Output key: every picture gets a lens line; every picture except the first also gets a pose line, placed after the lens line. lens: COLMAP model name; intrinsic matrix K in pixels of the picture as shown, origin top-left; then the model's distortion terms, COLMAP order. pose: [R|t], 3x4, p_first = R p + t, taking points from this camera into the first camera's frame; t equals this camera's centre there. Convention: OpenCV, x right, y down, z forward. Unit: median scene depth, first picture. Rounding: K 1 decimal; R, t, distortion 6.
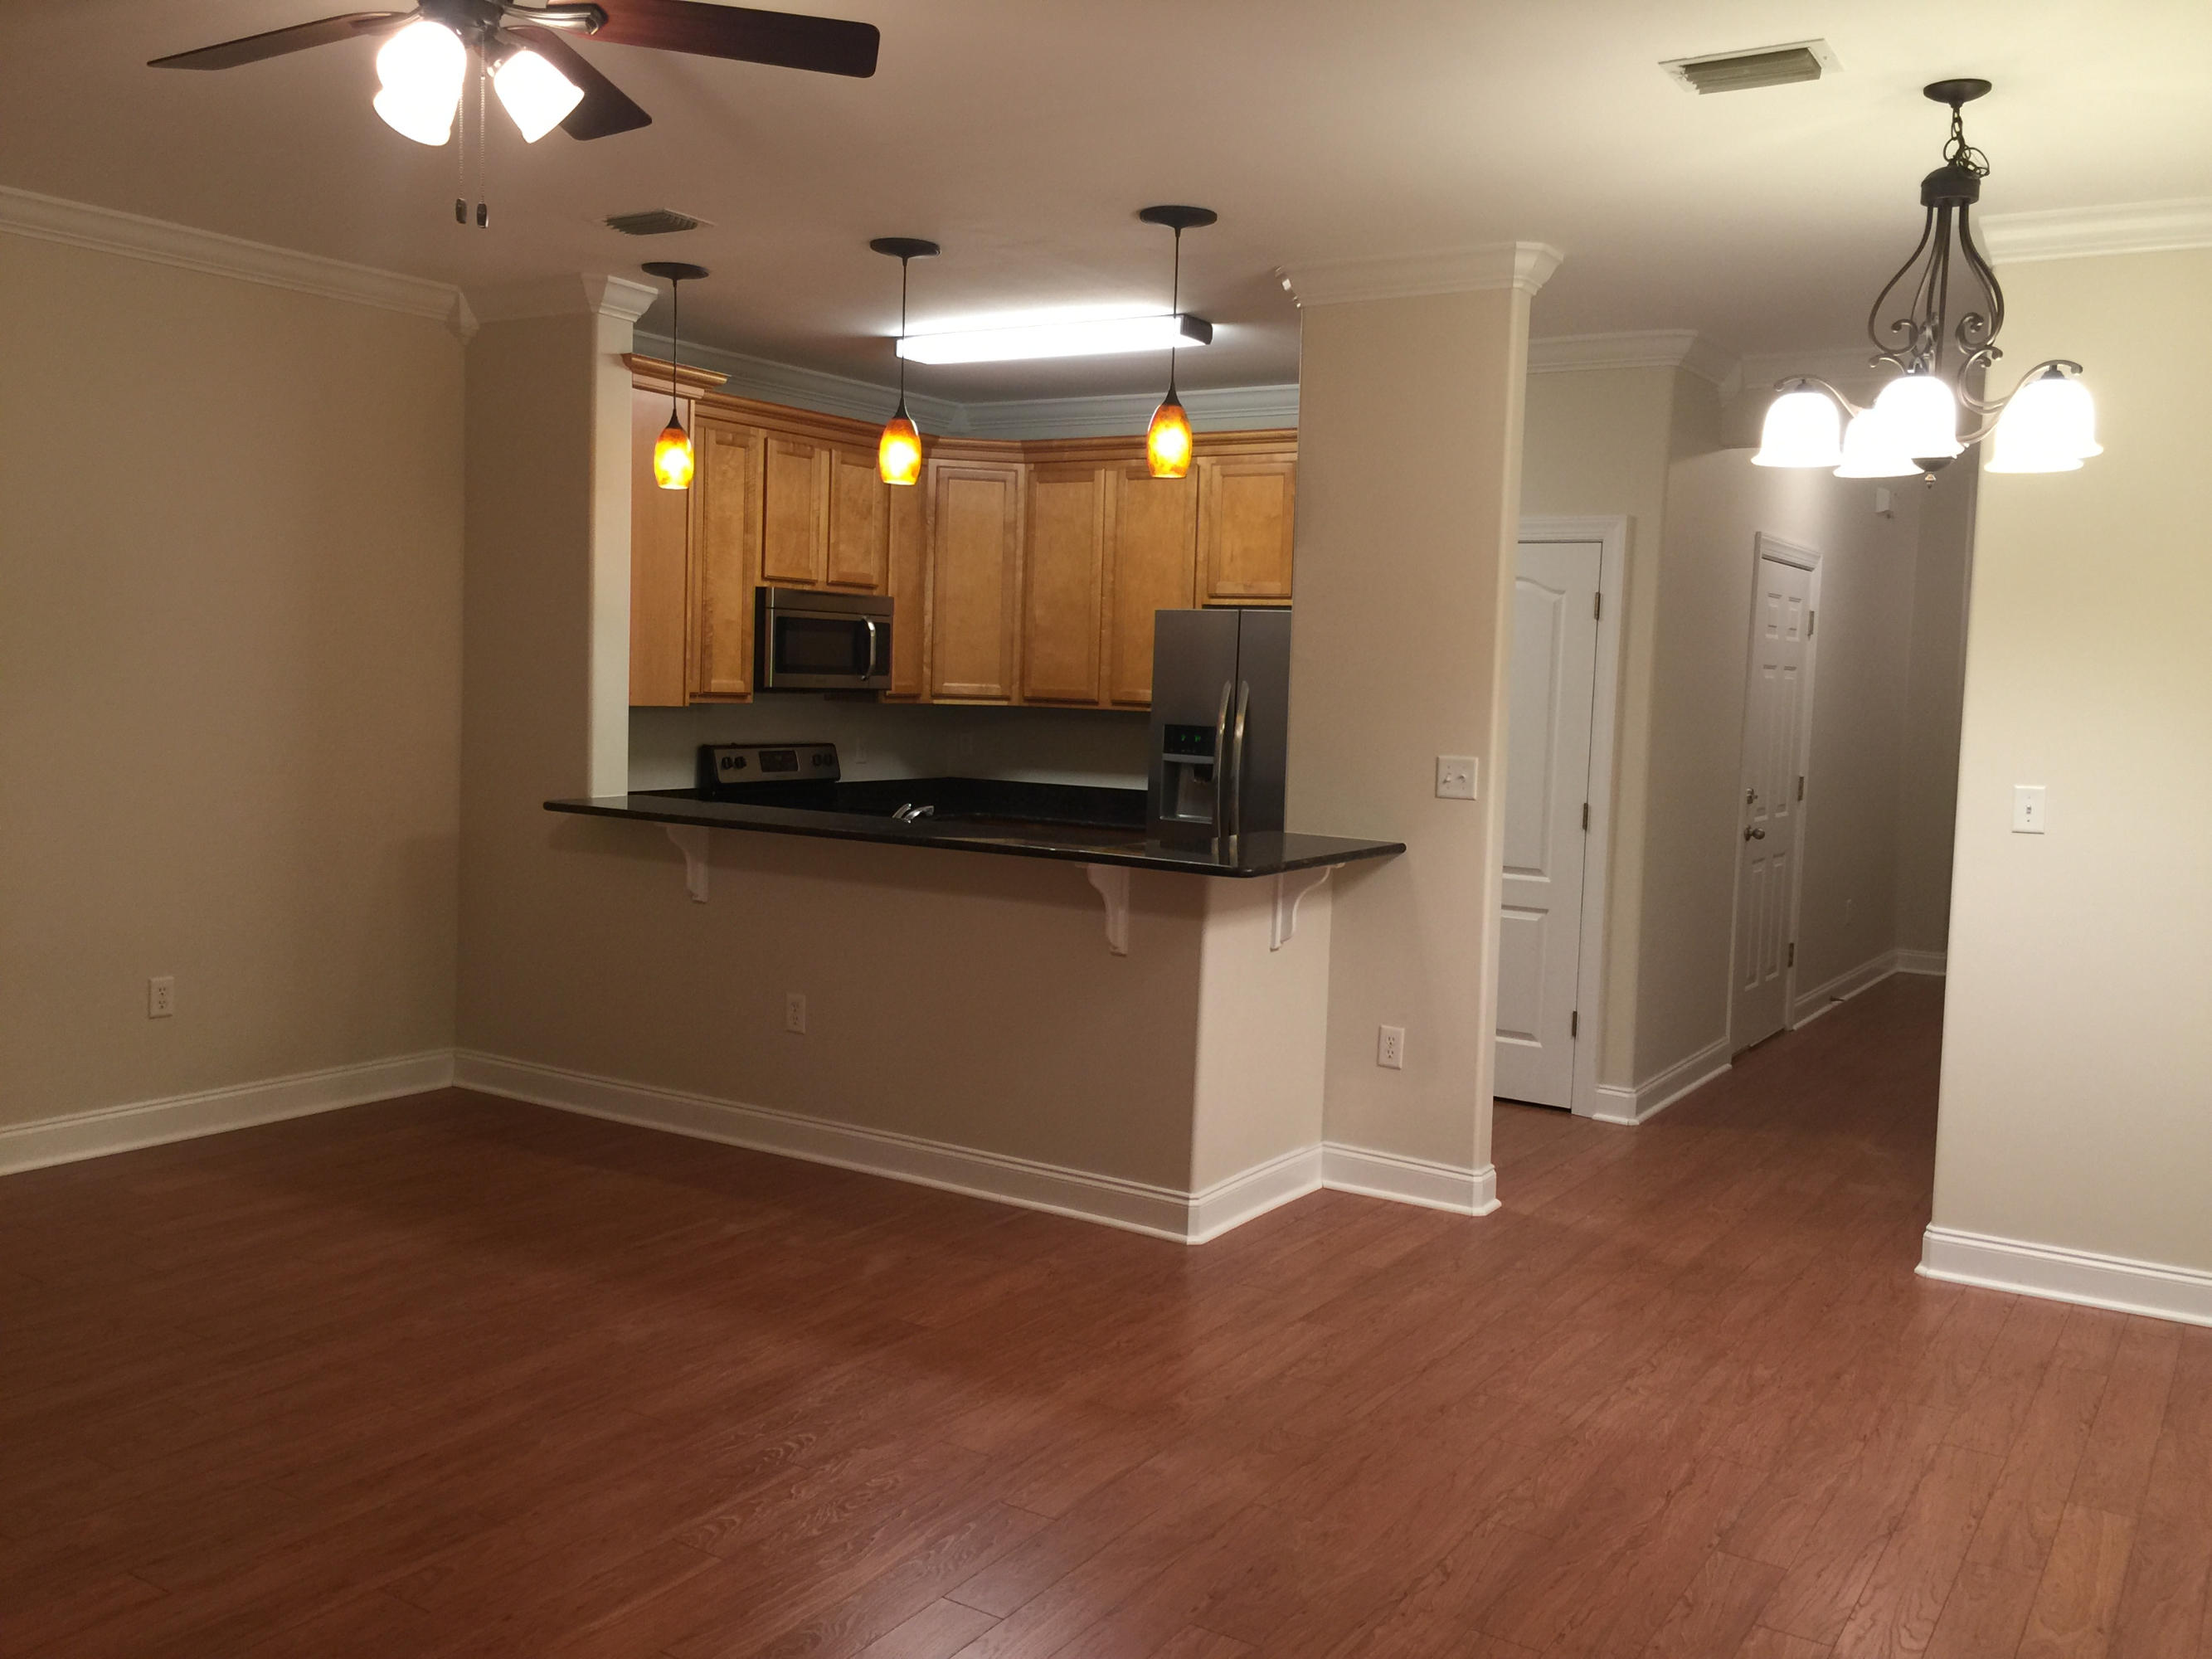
lens RADIAL K [[1926.5, 0, 1106.0], [0, 1926.5, 829.5], [0, 0, 1]] dist [0.041806, -0.016251]
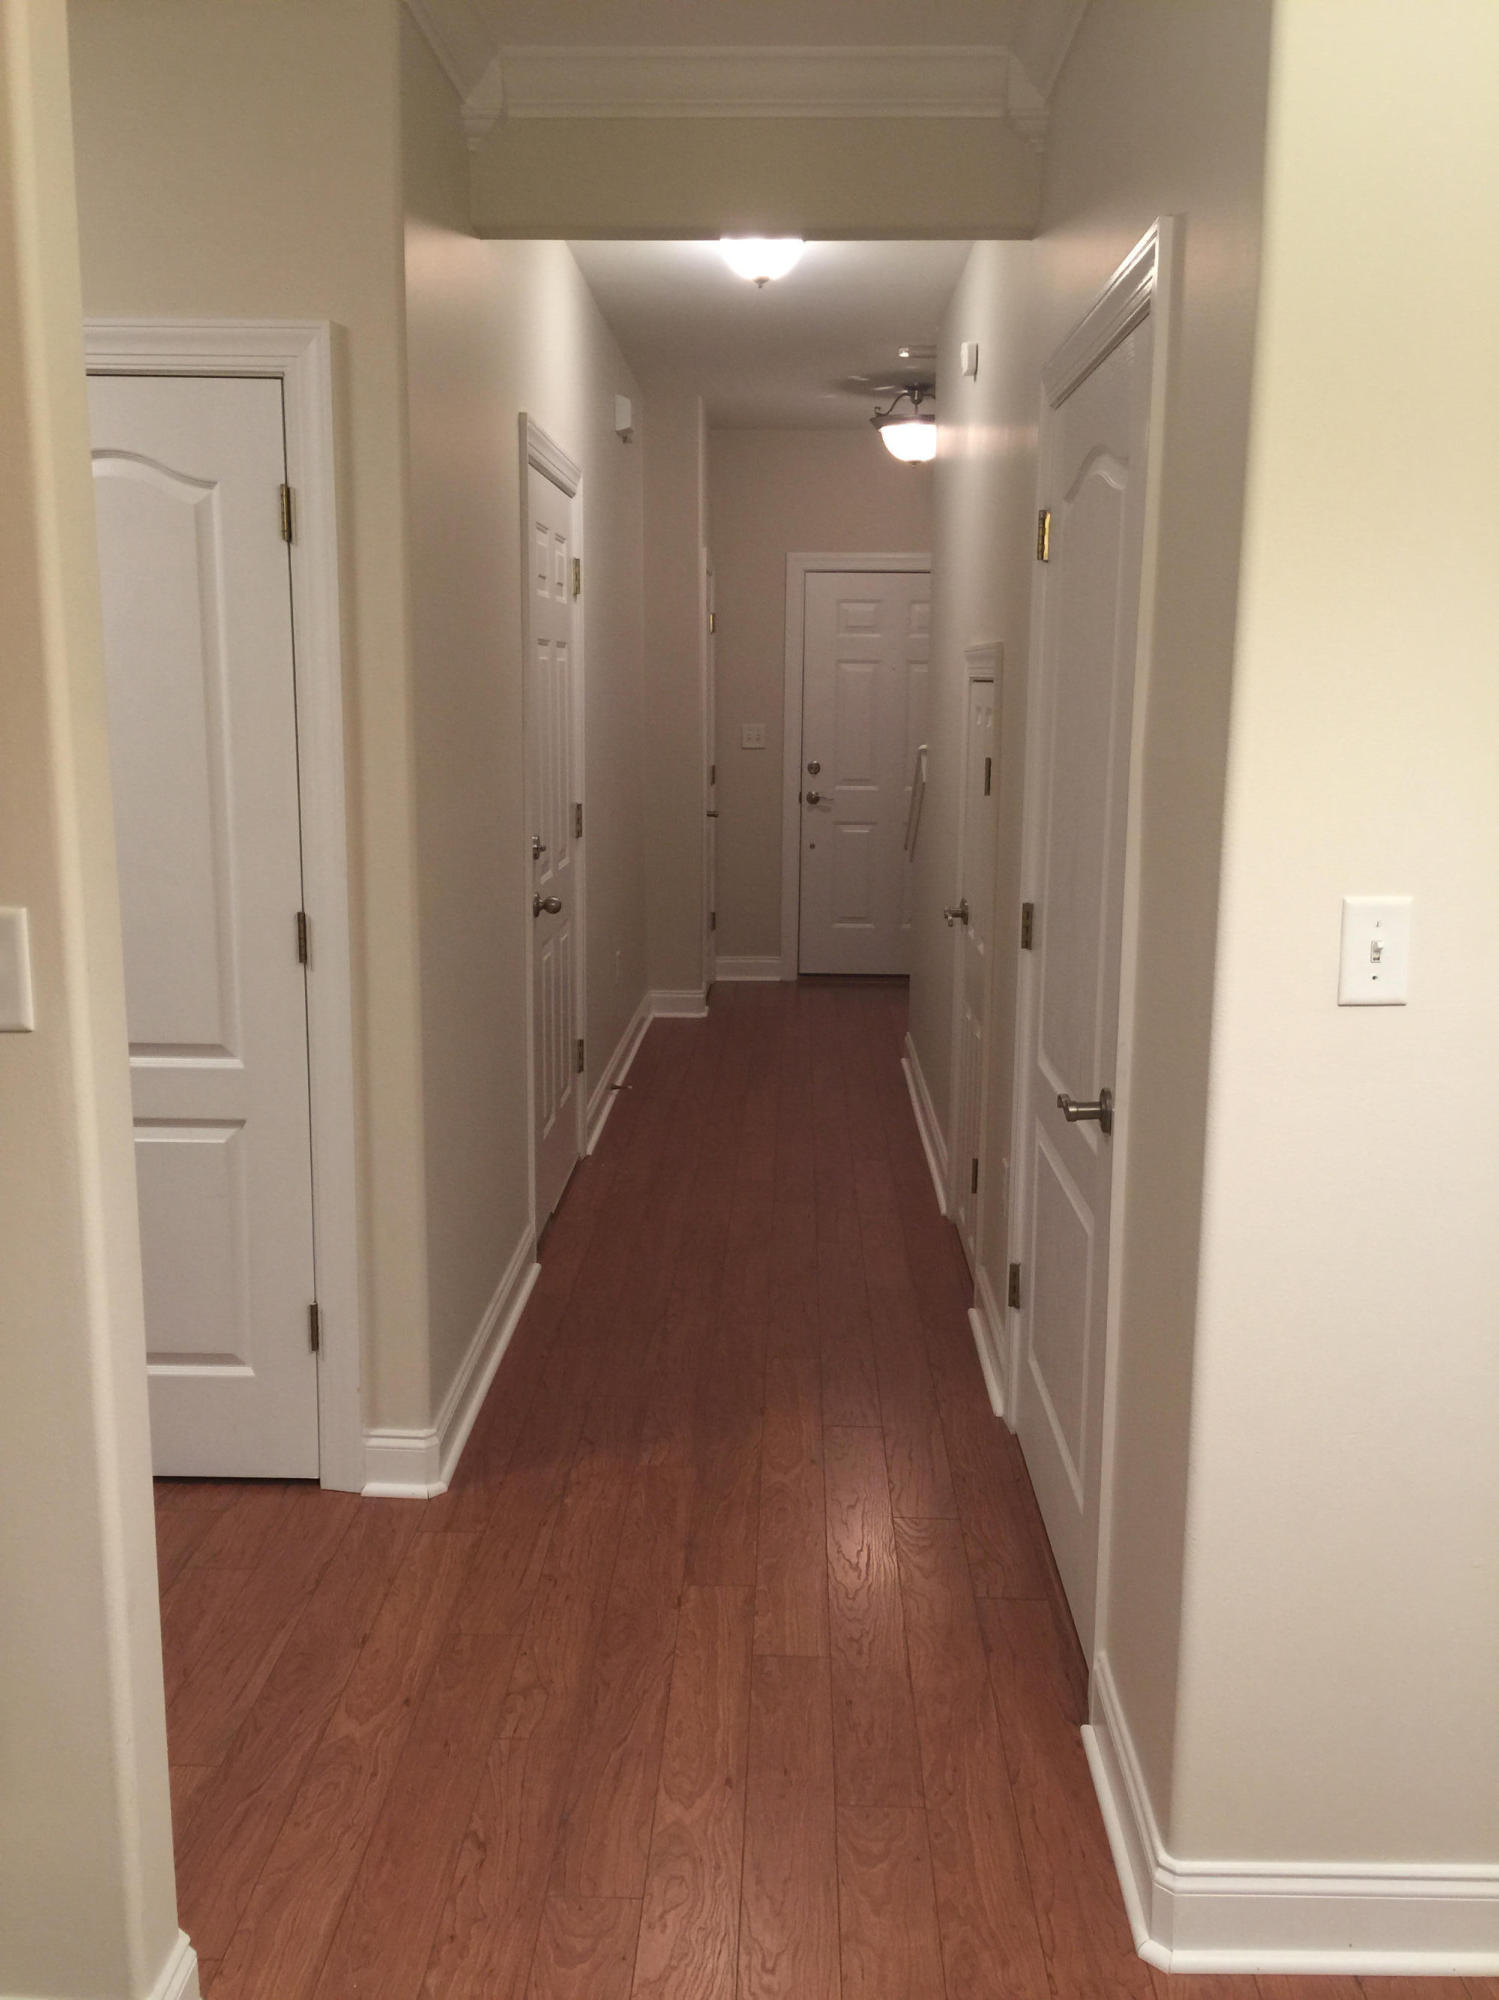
lens RADIAL K [[1741.8, 0, 749.5], [0, 1741.8, 1000.0], [0, 0, 1]] dist [0.041806, -0.016251]
pose [[0.860943, -0.113819, 0.495806, 0.113354], [0.058068, 0.990266, 0.126498, -0.039831], [-0.505377, -0.080117, 0.859171, 0.515107]]
